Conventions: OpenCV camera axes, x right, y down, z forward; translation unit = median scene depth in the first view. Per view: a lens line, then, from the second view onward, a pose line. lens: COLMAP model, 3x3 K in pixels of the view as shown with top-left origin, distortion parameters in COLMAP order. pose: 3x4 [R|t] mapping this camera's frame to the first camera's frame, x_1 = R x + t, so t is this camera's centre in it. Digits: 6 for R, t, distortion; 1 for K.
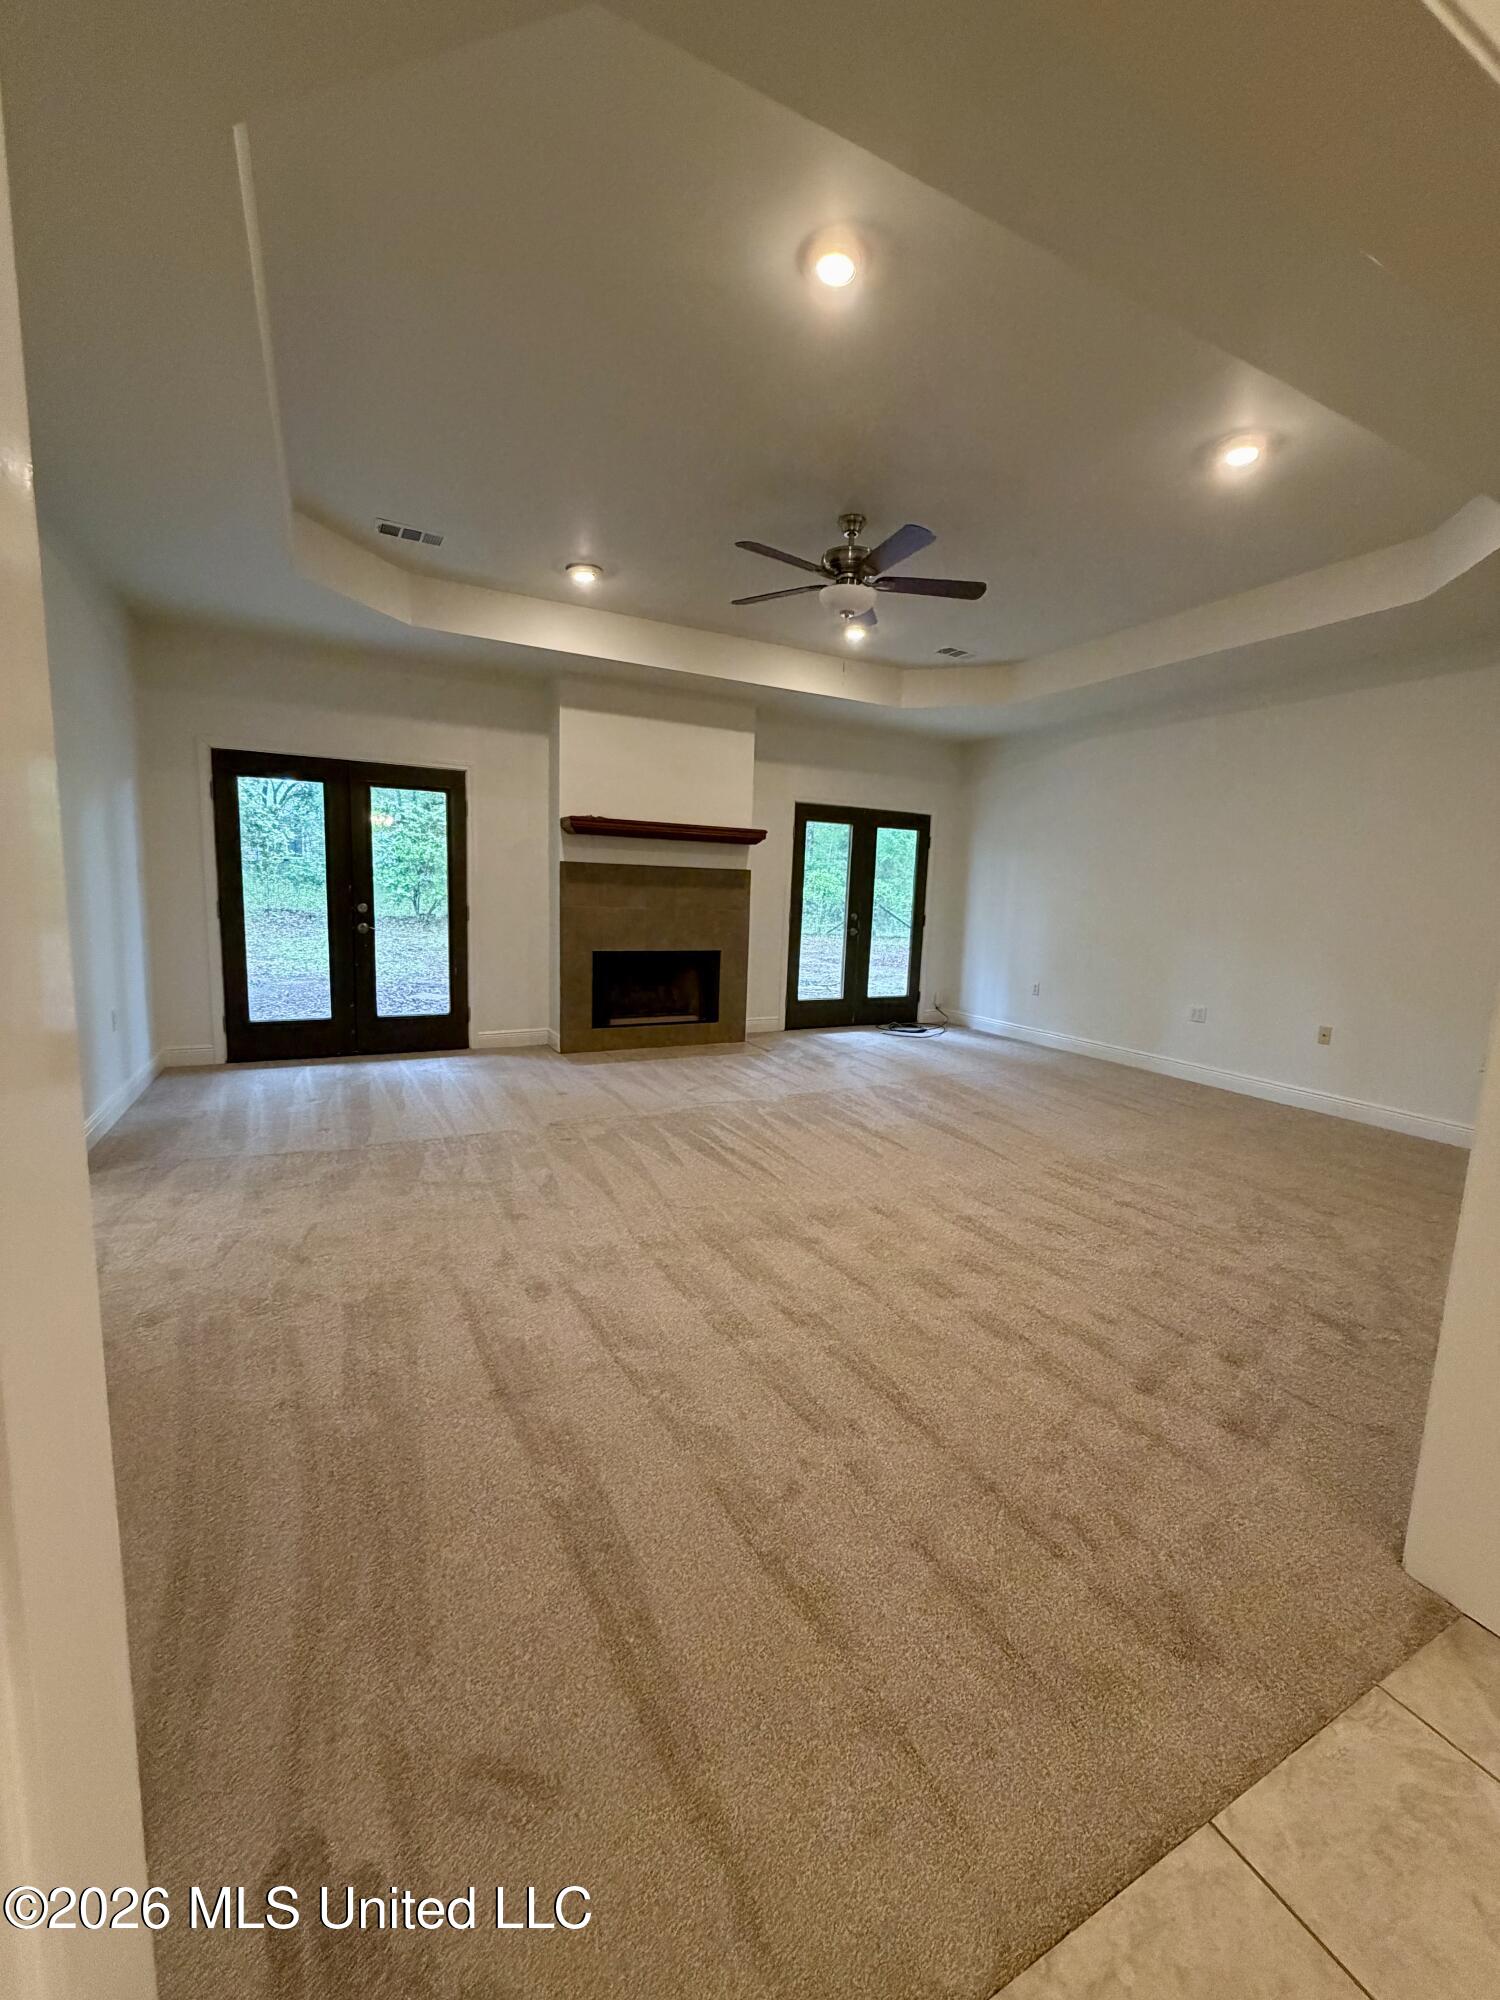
lens RADIAL K [[795.8, 0, 752.9], [0, 795.8, 996.9], [0, 0, 1]] dist [0.008218, -0.000043]
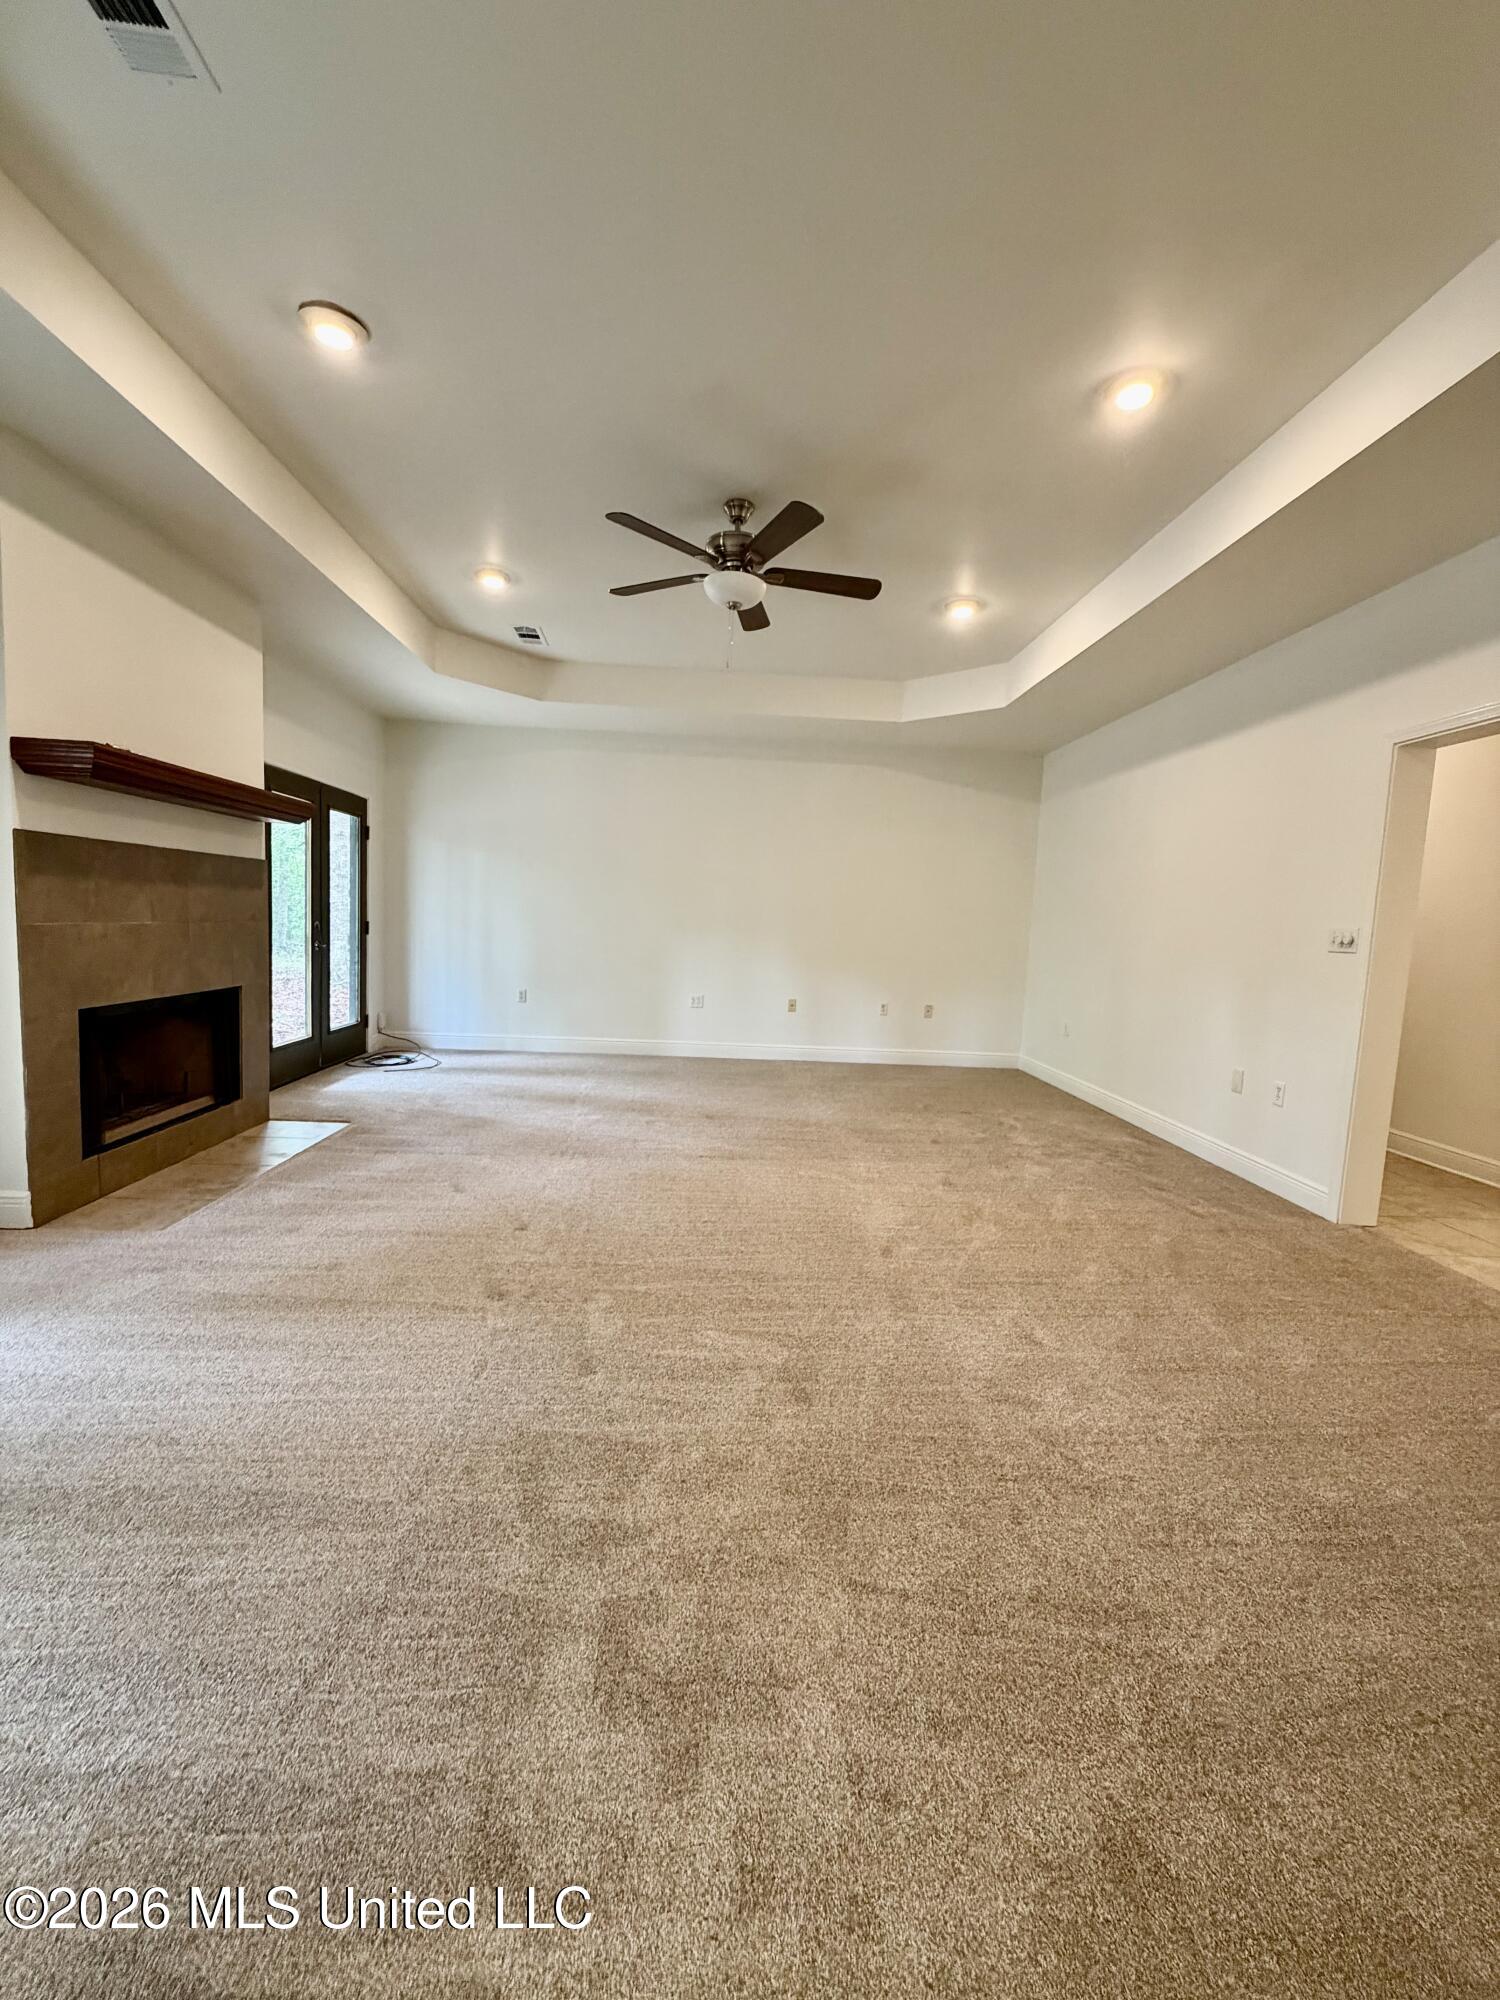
lens RADIAL K [[795.8, 0, 753.4], [0, 795.8, 993.3], [0, 0, 1]] dist [0.008218, -0.000043]
pose [[0.413925, -0.100144, 0.904786, -0.481322], [0.095003, 0.993255, 0.066474, -0.060509], [-0.905340, 0.058442, 0.420647, 0.396964]]
